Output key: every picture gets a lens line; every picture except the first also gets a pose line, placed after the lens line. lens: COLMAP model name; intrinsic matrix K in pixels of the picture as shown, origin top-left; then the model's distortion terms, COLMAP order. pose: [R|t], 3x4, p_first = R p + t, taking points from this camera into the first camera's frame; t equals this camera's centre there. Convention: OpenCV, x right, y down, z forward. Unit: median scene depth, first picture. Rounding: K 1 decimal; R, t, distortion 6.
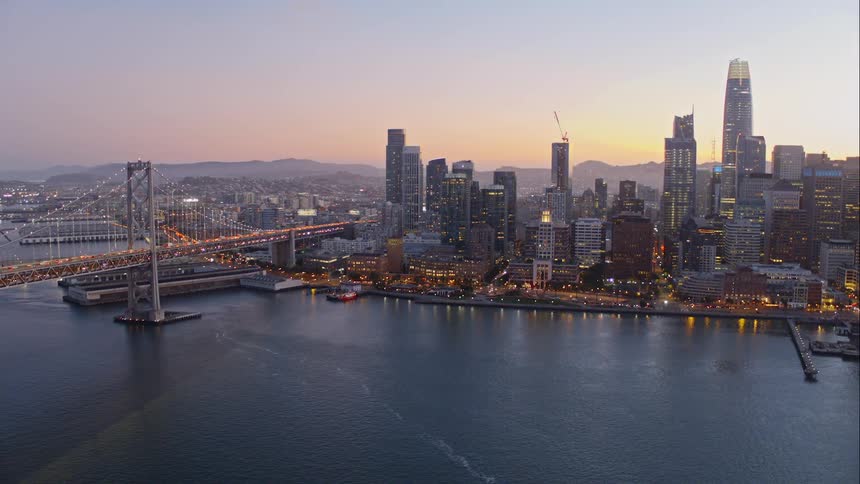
lens RADIAL K [[743.0, 0, 437.4], [0, 743.0, 243.1], [0, 0, 1]] dist [-0.215336, 0.097511]
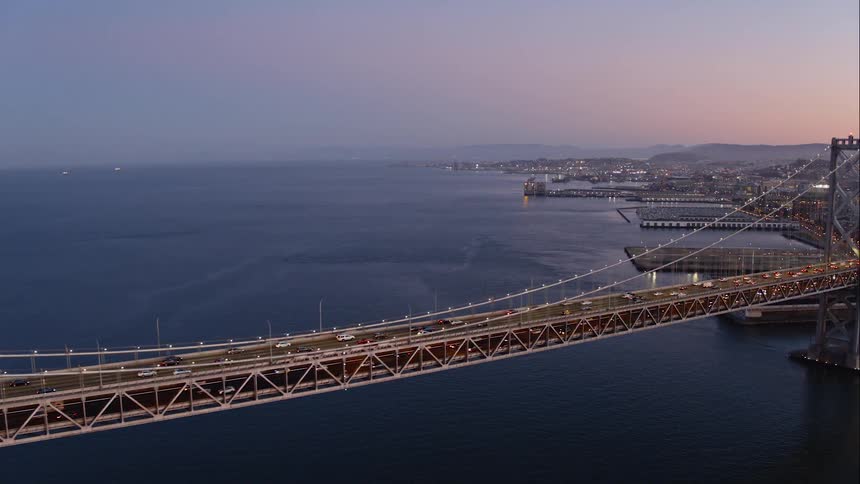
lens RADIAL K [[614.4, 0, 437.7], [0, 614.4, 243.7], [0, 0, 1]] dist [-0.111131, 0.066946]
pose [[0.697090, 0.103302, -0.709503, -0.172310], [-0.067125, 0.994623, 0.078865, -0.018028], [0.713835, -0.007350, 0.700276, 0.191482]]
